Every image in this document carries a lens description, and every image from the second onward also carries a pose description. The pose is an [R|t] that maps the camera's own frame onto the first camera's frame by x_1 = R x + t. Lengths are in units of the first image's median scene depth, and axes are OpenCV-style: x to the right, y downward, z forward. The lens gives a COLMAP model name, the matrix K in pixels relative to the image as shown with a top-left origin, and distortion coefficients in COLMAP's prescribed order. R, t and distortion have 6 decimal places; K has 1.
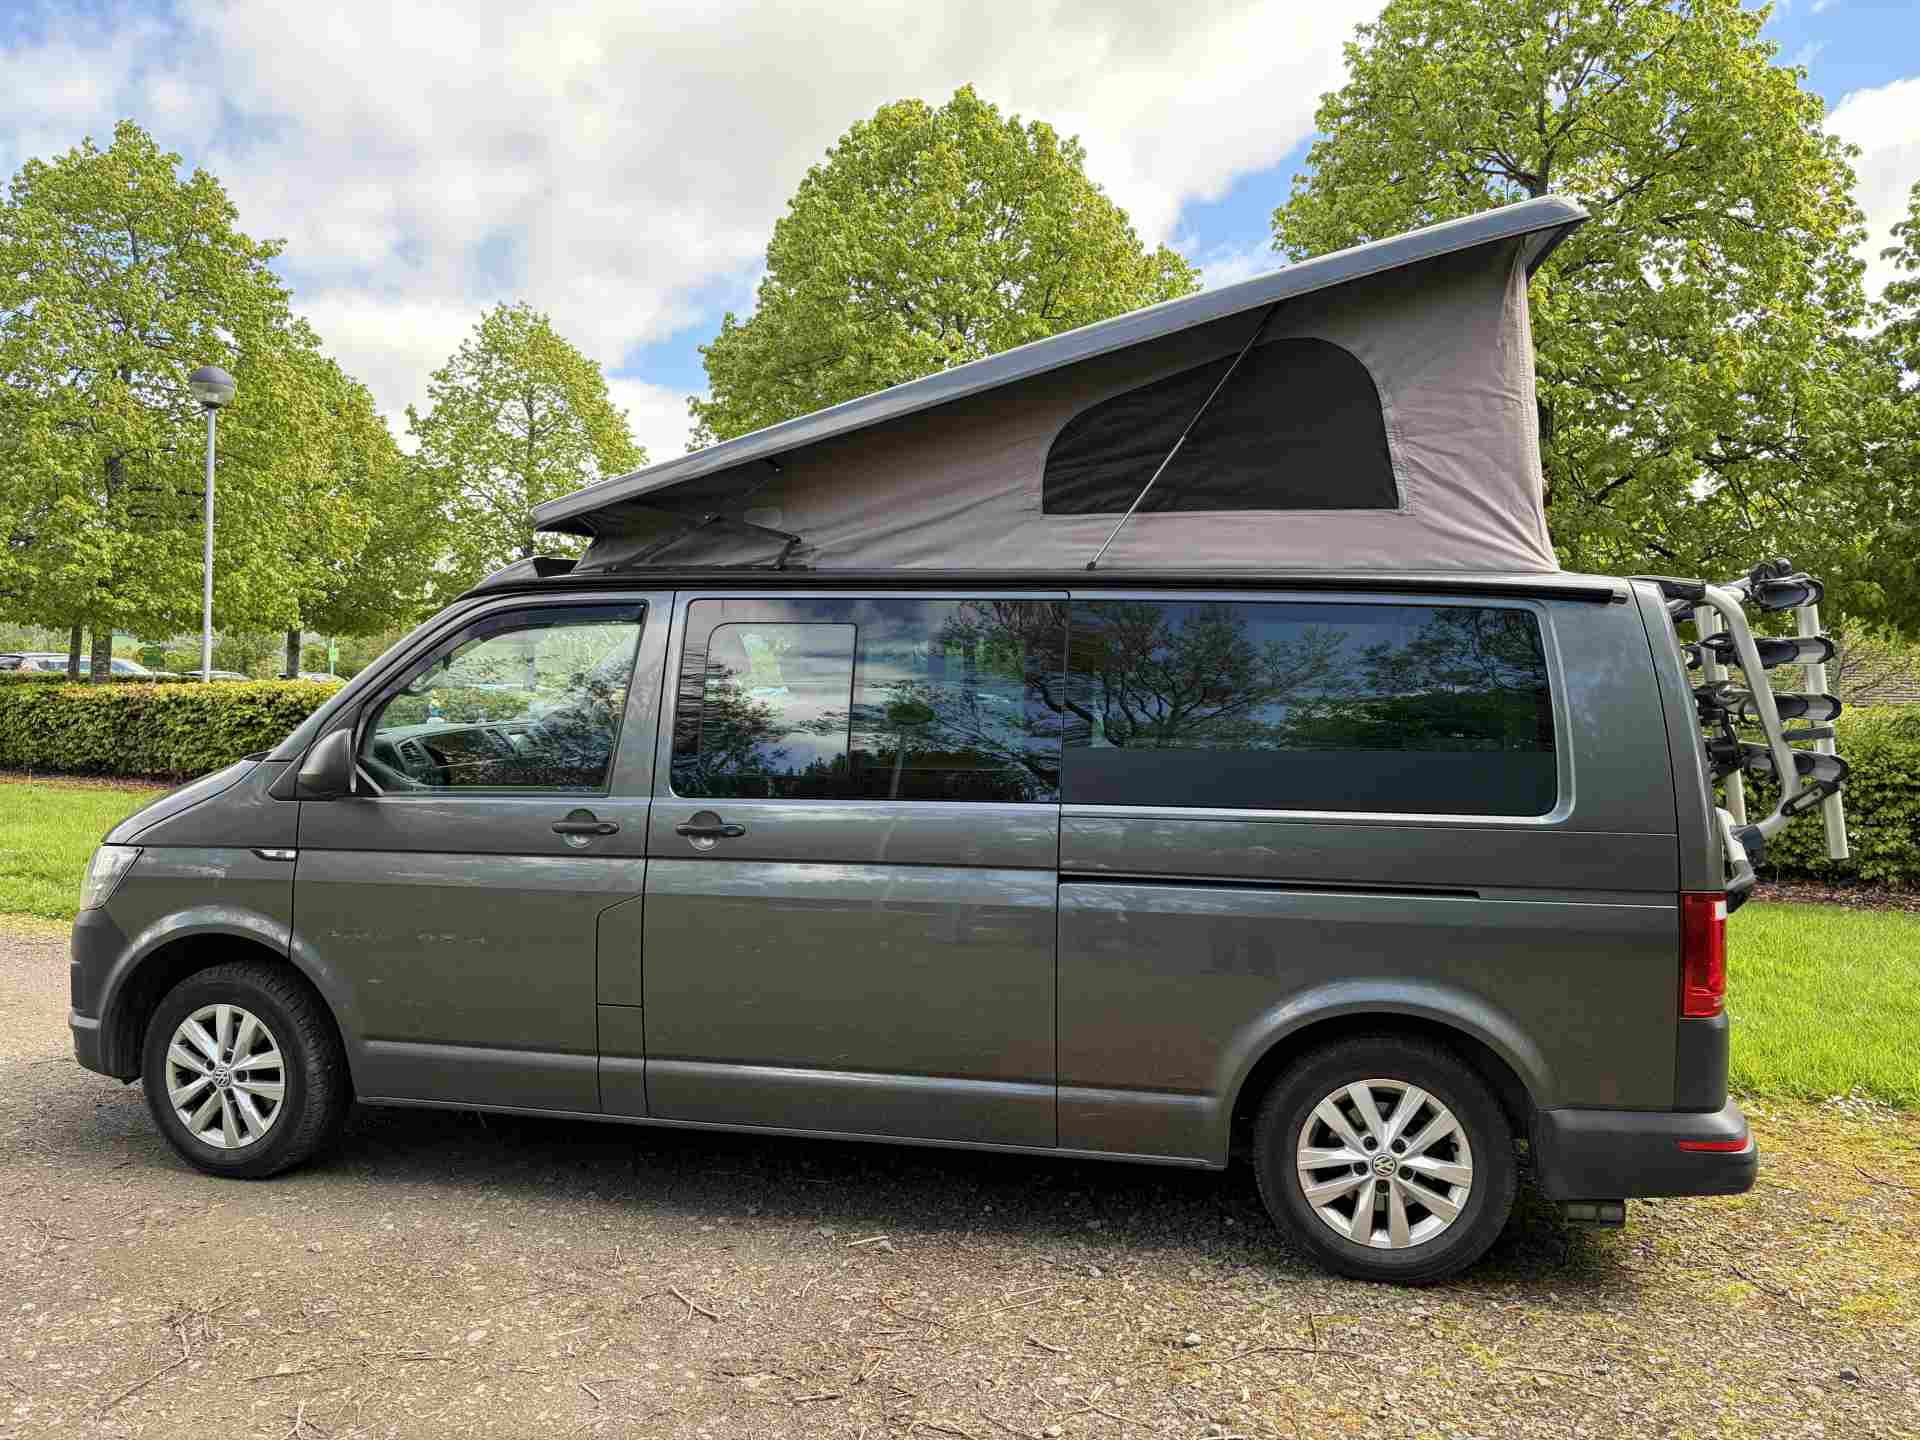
lens RADIAL K [[1470.1, 0, 960.0], [0, 1470.1, 720.0], [0, 0, 1]] dist [0.065716, -0.087006]
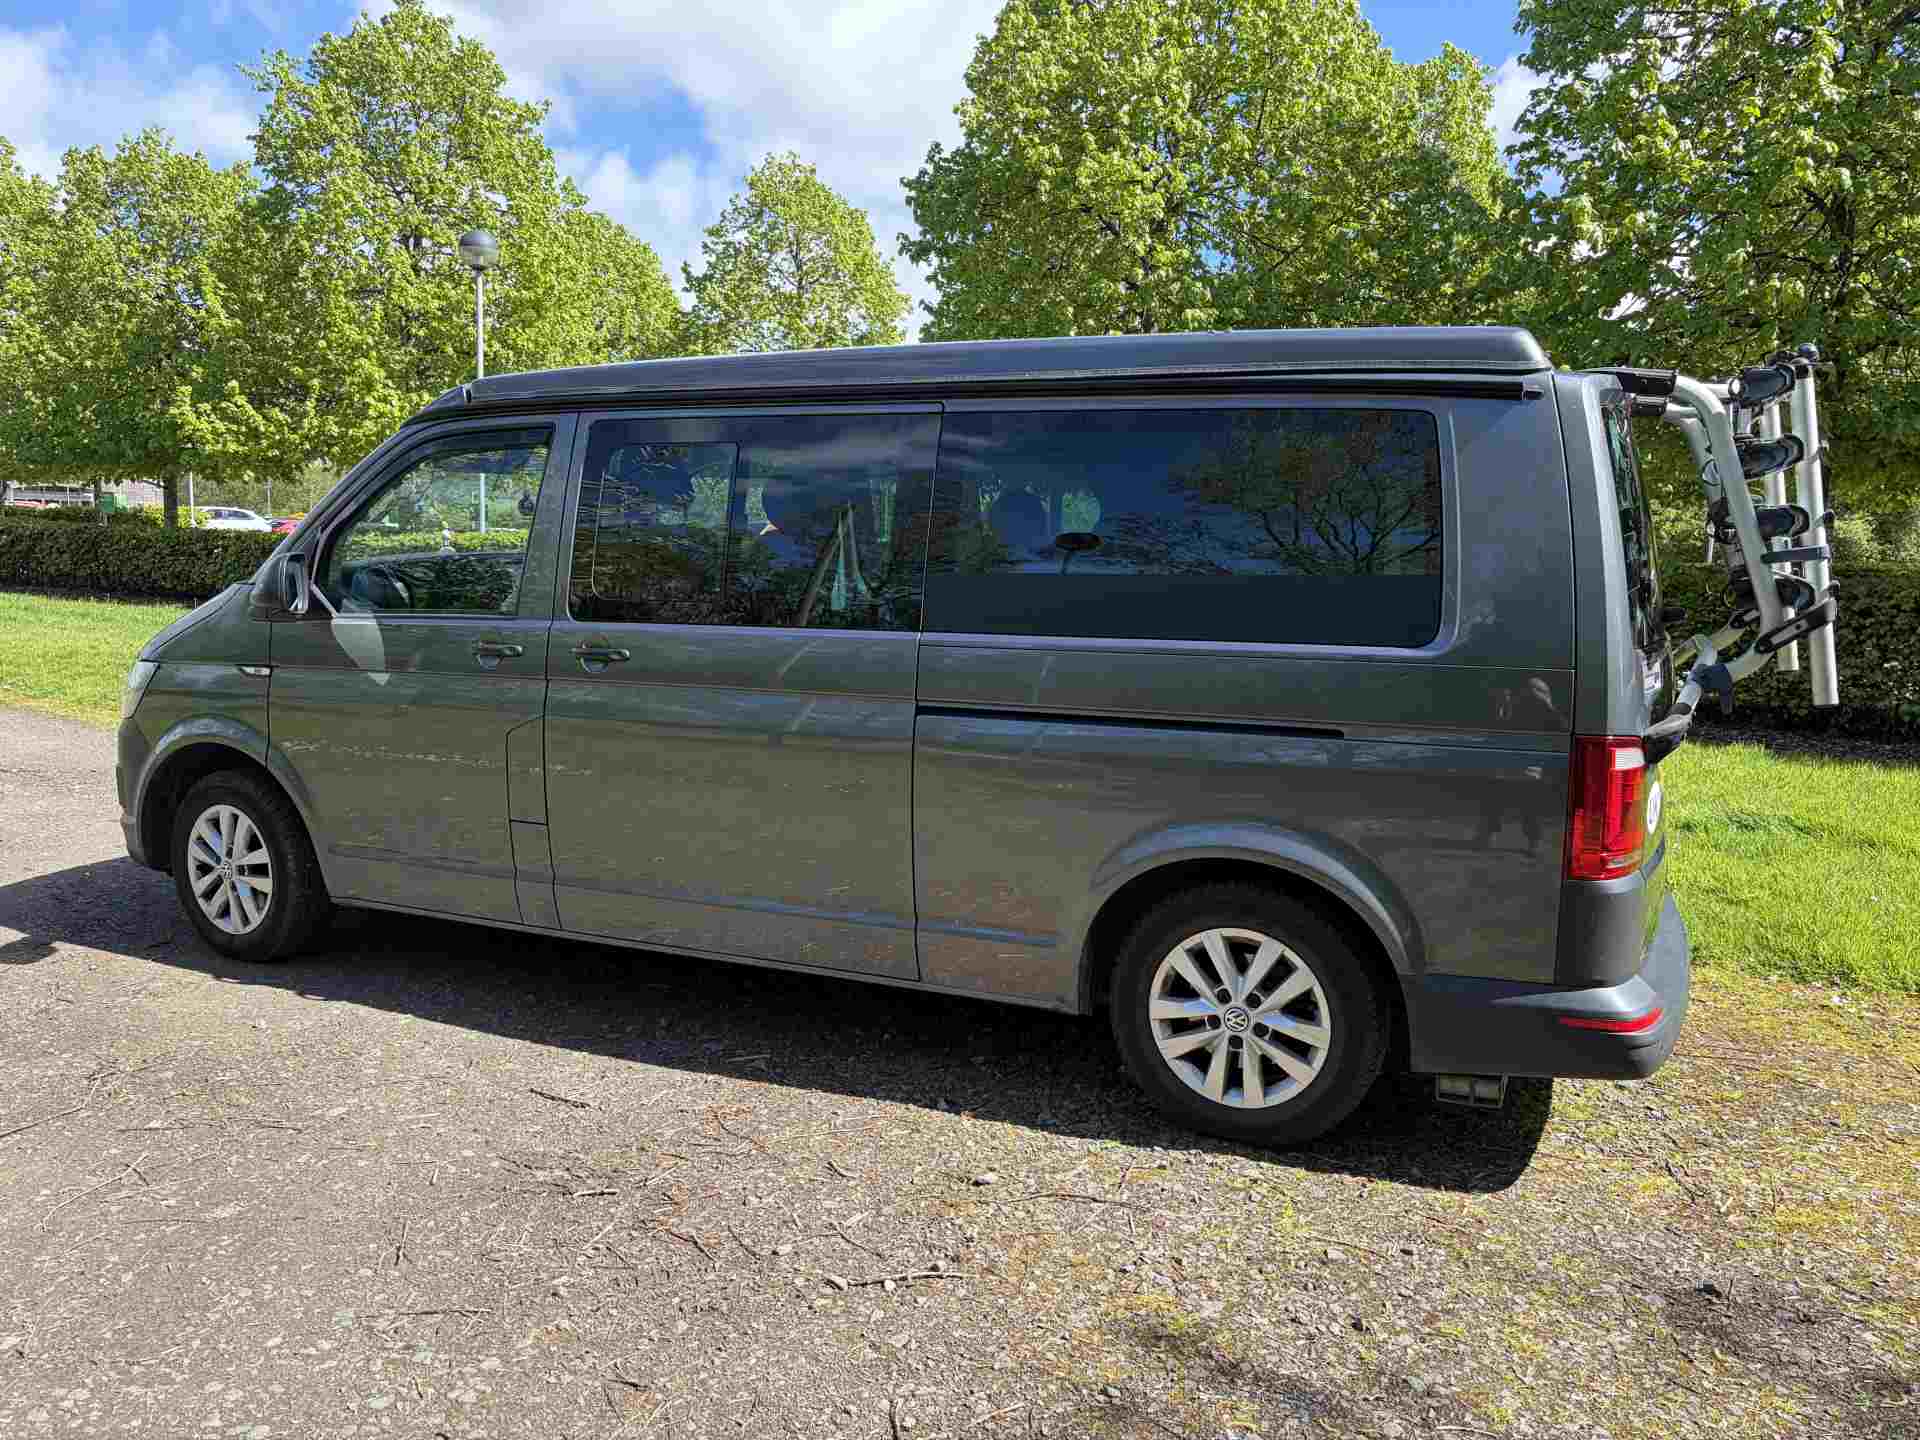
lens RADIAL K [[1470.1, 0, 960.0], [0, 1470.1, 720.0], [0, 0, 1]] dist [0.065716, -0.087006]
pose [[0.972954, 0.026339, -0.229492, 0.301292], [-0.004051, 0.995271, 0.097055, 0.021763], [0.230963, -0.093500, 0.968459, 0.075492]]
